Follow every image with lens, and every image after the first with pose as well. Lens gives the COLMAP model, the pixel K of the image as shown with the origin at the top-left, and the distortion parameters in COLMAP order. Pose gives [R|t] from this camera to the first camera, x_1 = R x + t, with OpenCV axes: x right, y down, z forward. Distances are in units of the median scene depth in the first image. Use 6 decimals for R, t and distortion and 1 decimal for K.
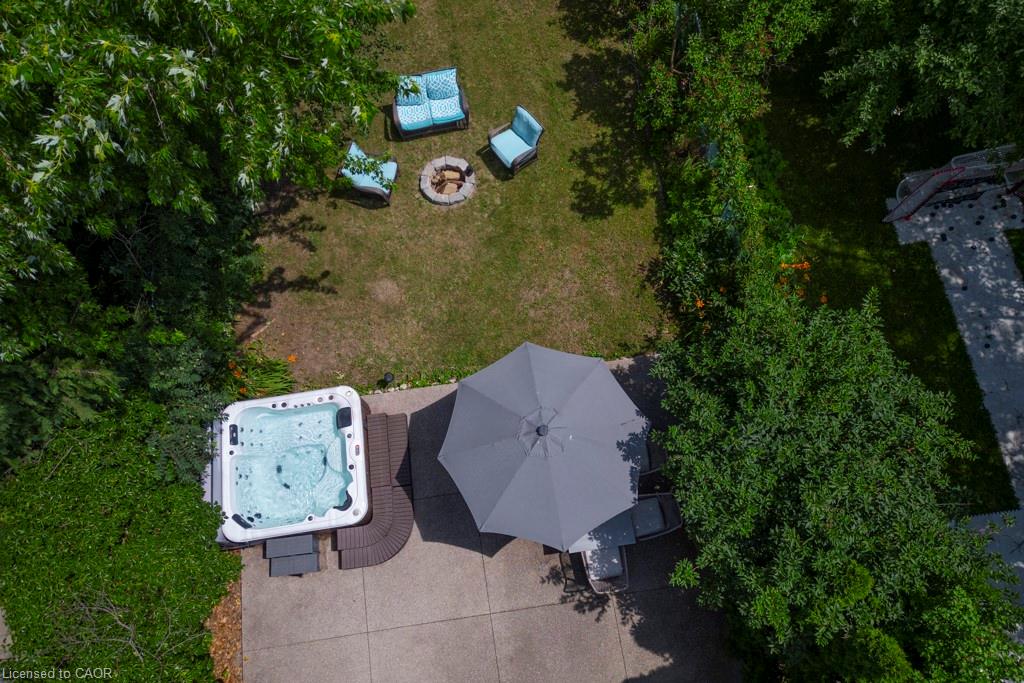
lens RADIAL K [[727.2, 0, 512.8], [0, 727.2, 359.6], [0, 0, 1]] dist [0.047644, -0.001049]
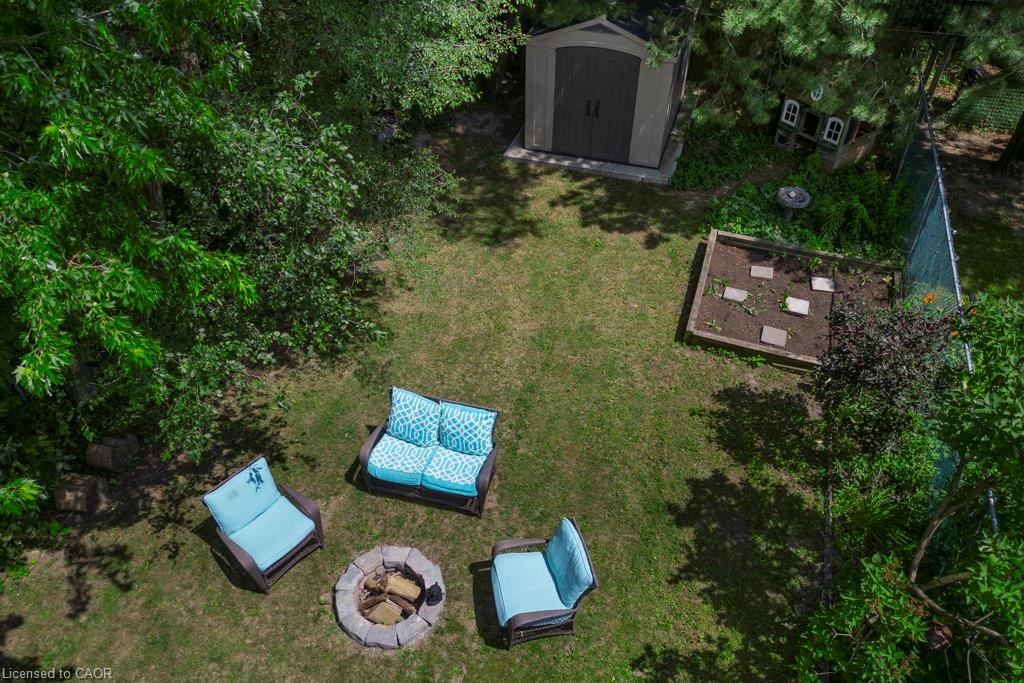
lens RADIAL K [[744.9, 0, 503.1], [0, 744.9, 311.0], [0, 0, 1]] dist [0.049493, -0.028139]
pose [[0.895022, 0.310931, -0.319778, 0.088943], [-0.432848, 0.778478, -0.454550, -0.205749], [0.107607, 0.545247, 0.831340, 0.495277]]
